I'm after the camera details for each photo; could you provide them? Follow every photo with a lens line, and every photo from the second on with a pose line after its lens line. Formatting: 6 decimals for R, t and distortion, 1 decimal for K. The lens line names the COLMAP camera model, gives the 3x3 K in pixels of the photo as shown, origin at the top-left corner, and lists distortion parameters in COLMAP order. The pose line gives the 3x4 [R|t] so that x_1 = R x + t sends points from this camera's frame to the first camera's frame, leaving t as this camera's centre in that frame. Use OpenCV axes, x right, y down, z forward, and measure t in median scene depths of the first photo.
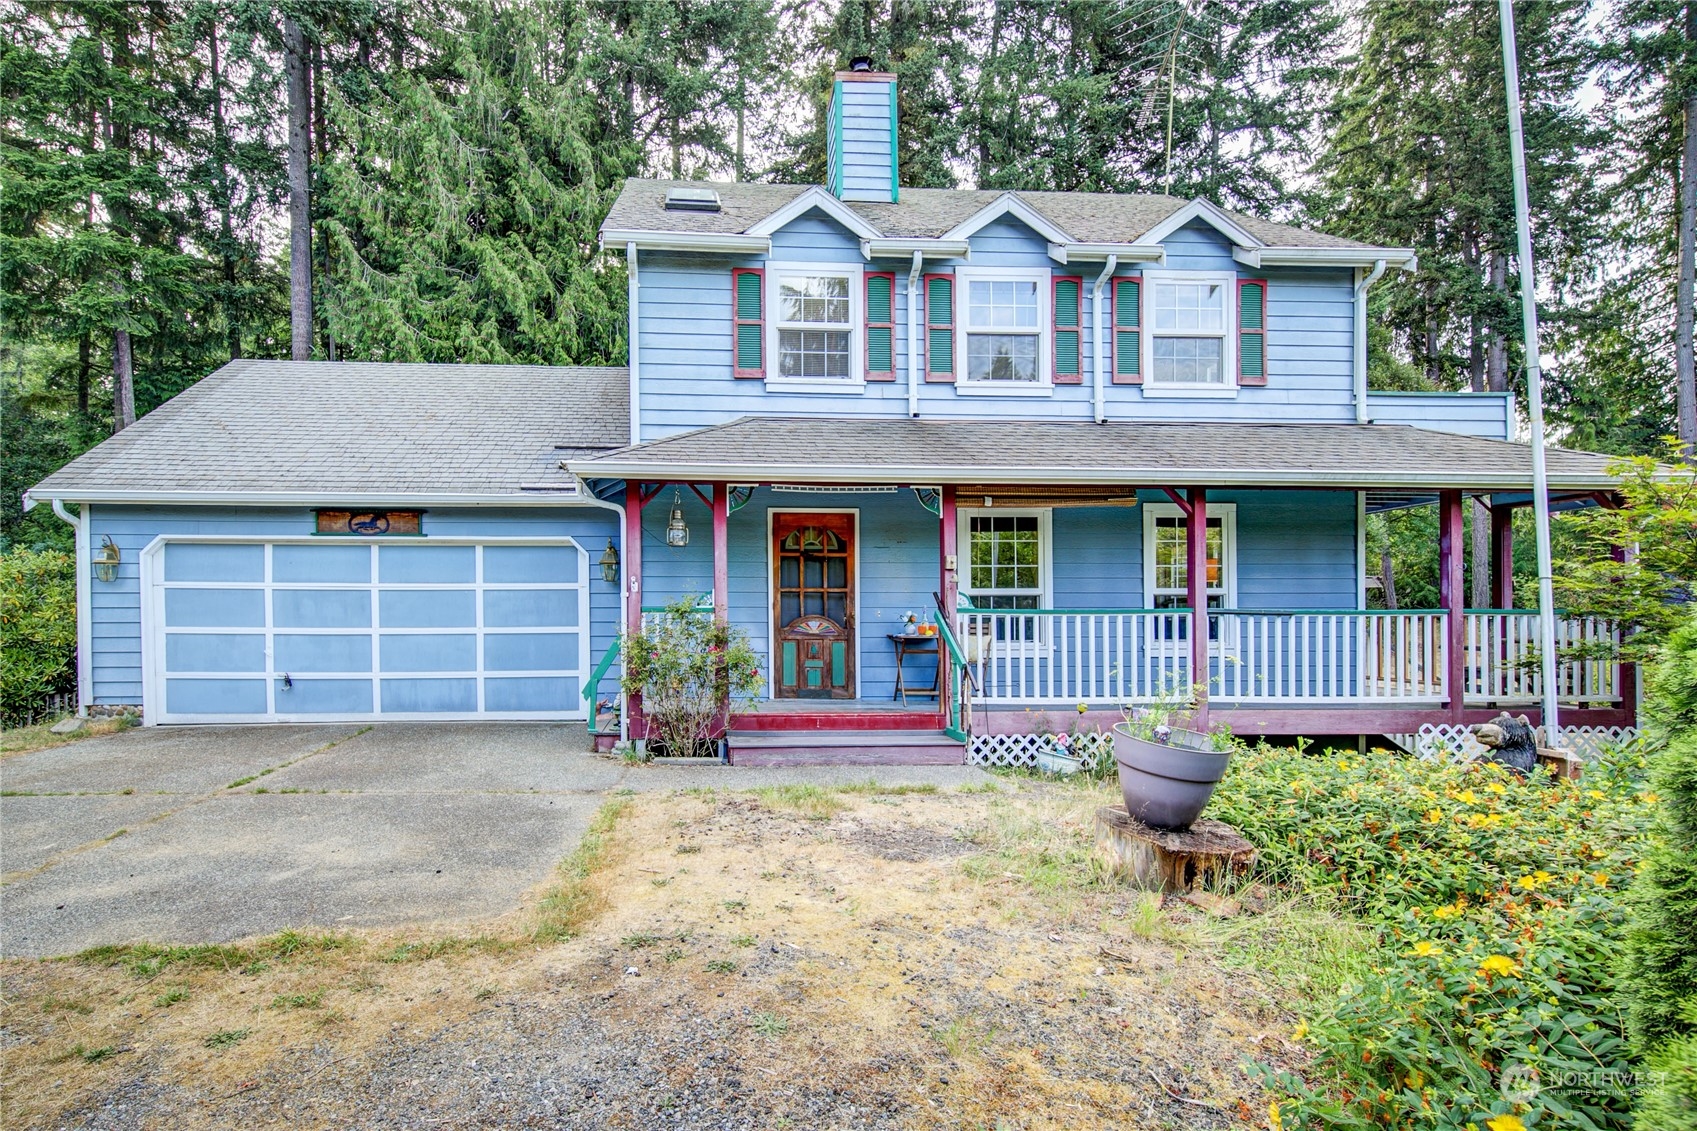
lens RADIAL K [[828.2, 0, 715.3], [0, 828.2, 641.4], [0, 0, 1]] dist [0.002343, -0.000817]
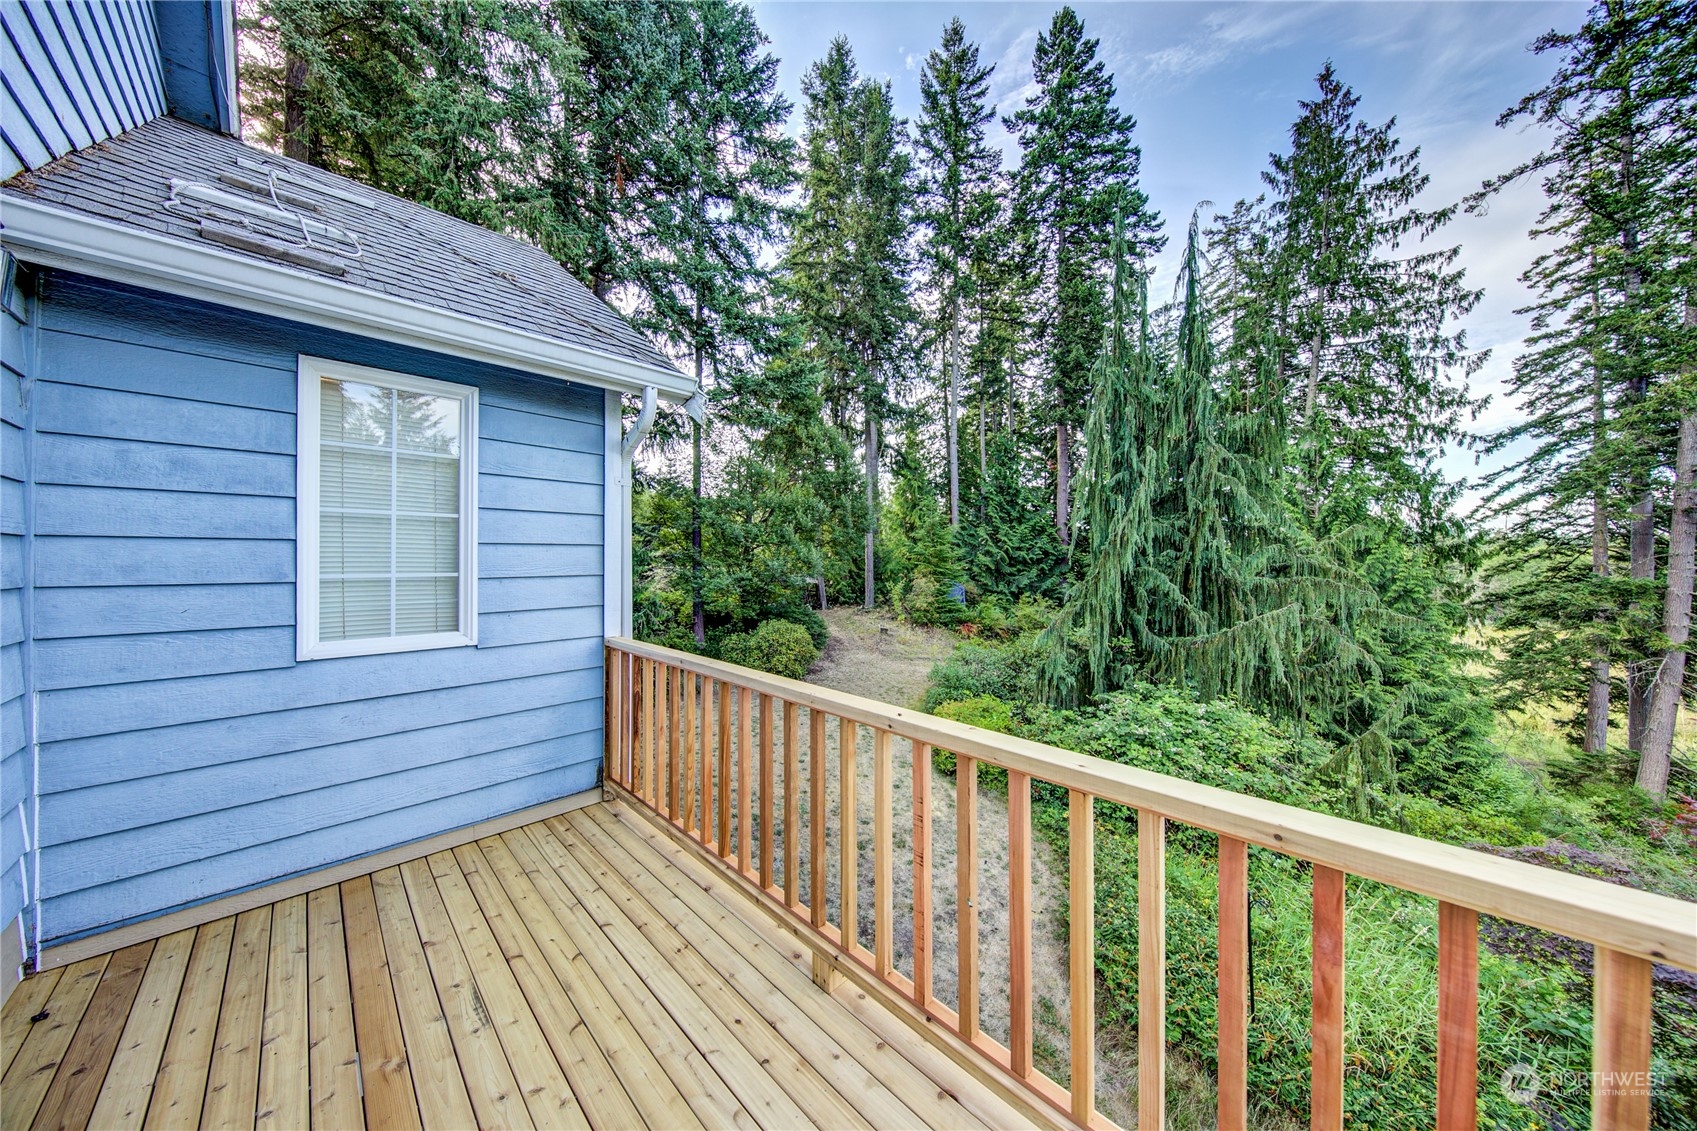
lens RADIAL K [[540.7, 0, 838.9], [0, 540.7, 560.0], [0, 0, 1]] dist [-0.006265, -0.001031]
pose [[0.748601, 0.001690, 0.663019, 0.212727], [0.002632, 0.999981, -0.005521, -0.094825], [-0.663016, 0.005878, 0.748582, 0.276146]]
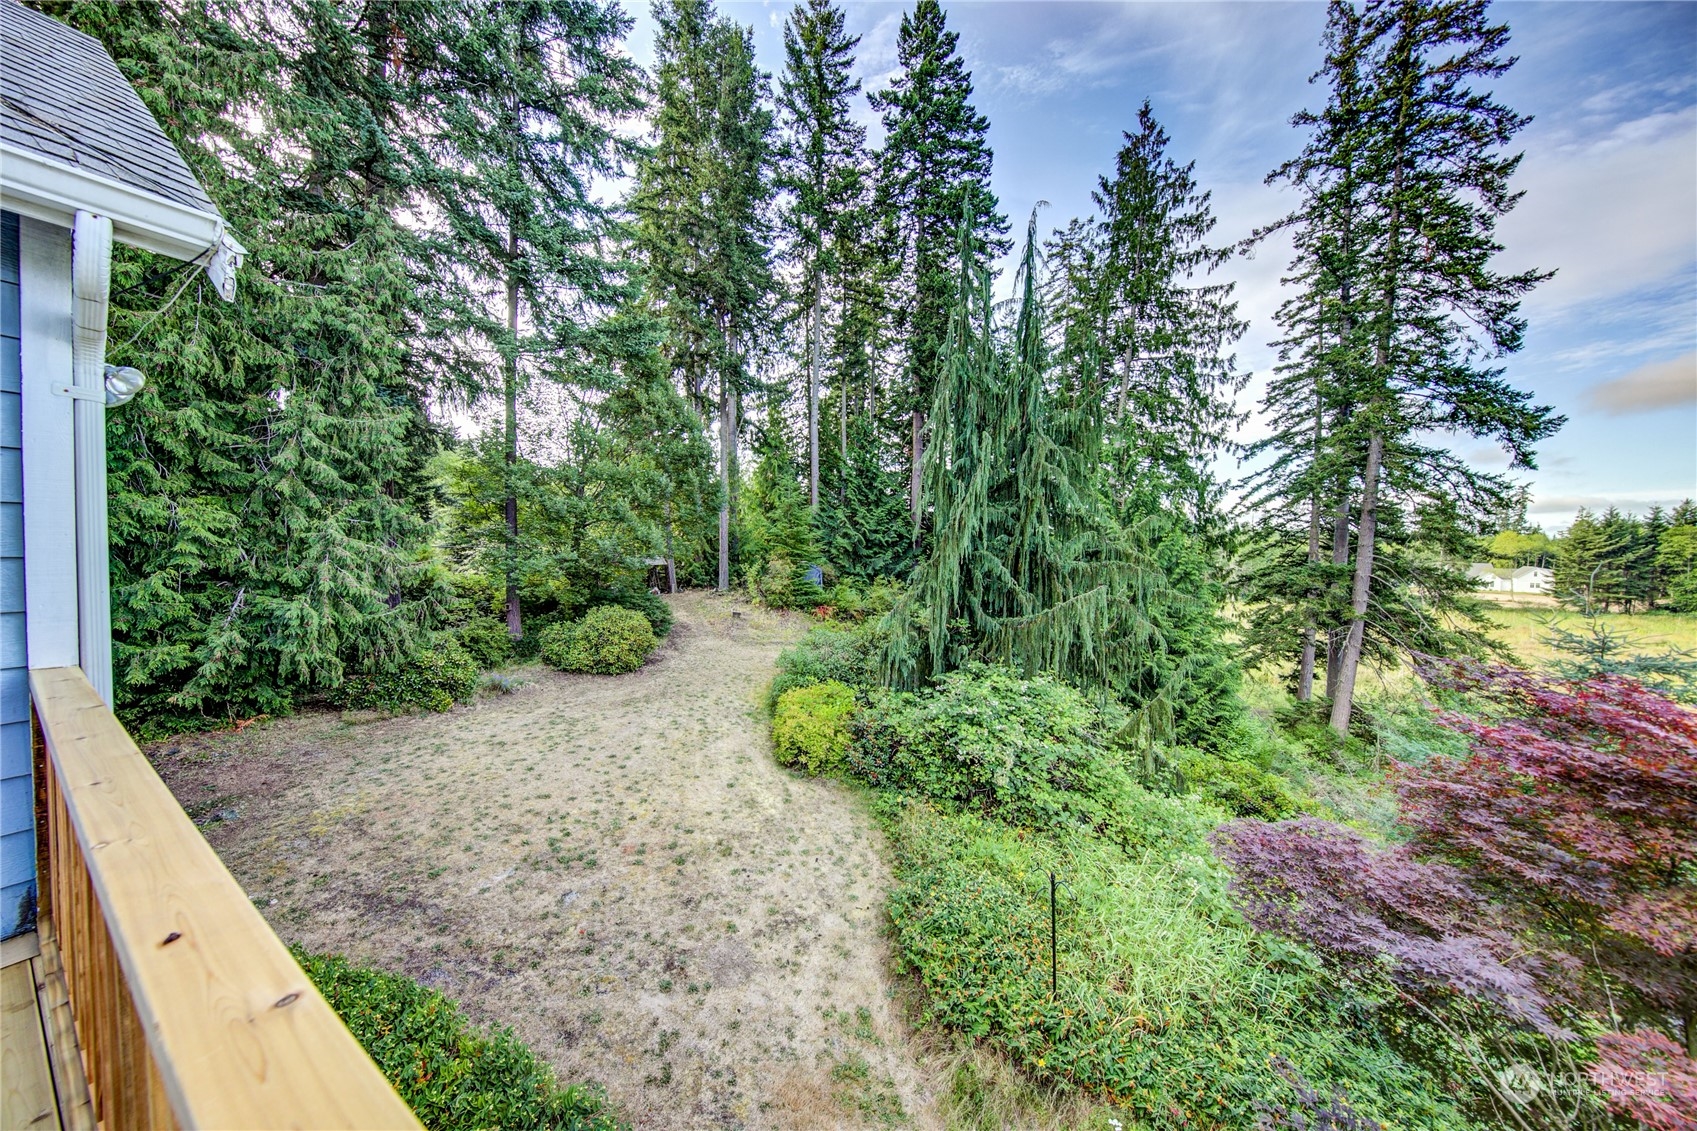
lens RADIAL K [[540.7, 0, 842.3], [0, 540.7, 560.4], [0, 0, 1]] dist [-0.006265, -0.001031]
pose [[0.563747, -0.018019, 0.825751, 0.244843], [-0.010697, 0.999519, 0.029113, -0.094744], [-0.825879, -0.025245, 0.563283, 0.279148]]
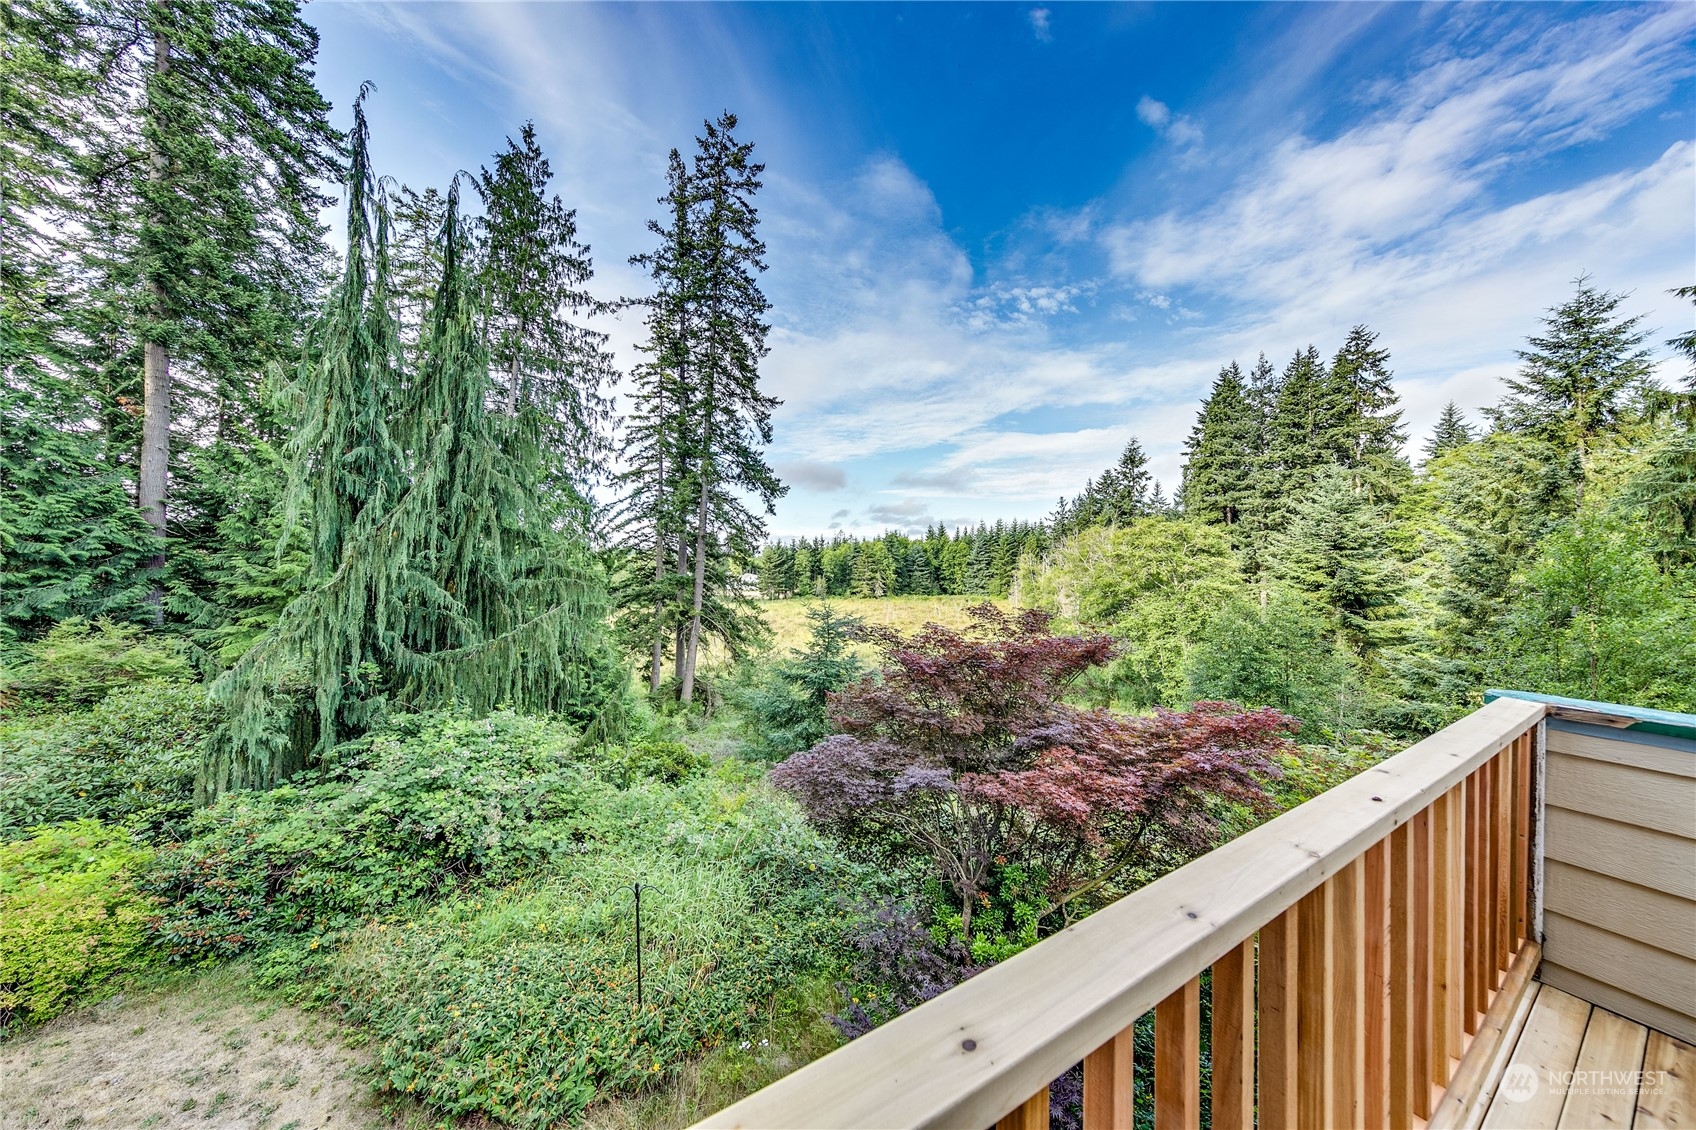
lens RADIAL K [[534.7, 0, 847.8], [0, 534.7, 558.6], [0, 0, 1]] dist [0.010183, -0.000306]
pose [[-0.484645, 0.008877, 0.874666, 0.234069], [-0.002468, 0.999931, -0.011516, -0.094903], [-0.874707, -0.007740, -0.484590, 0.345194]]
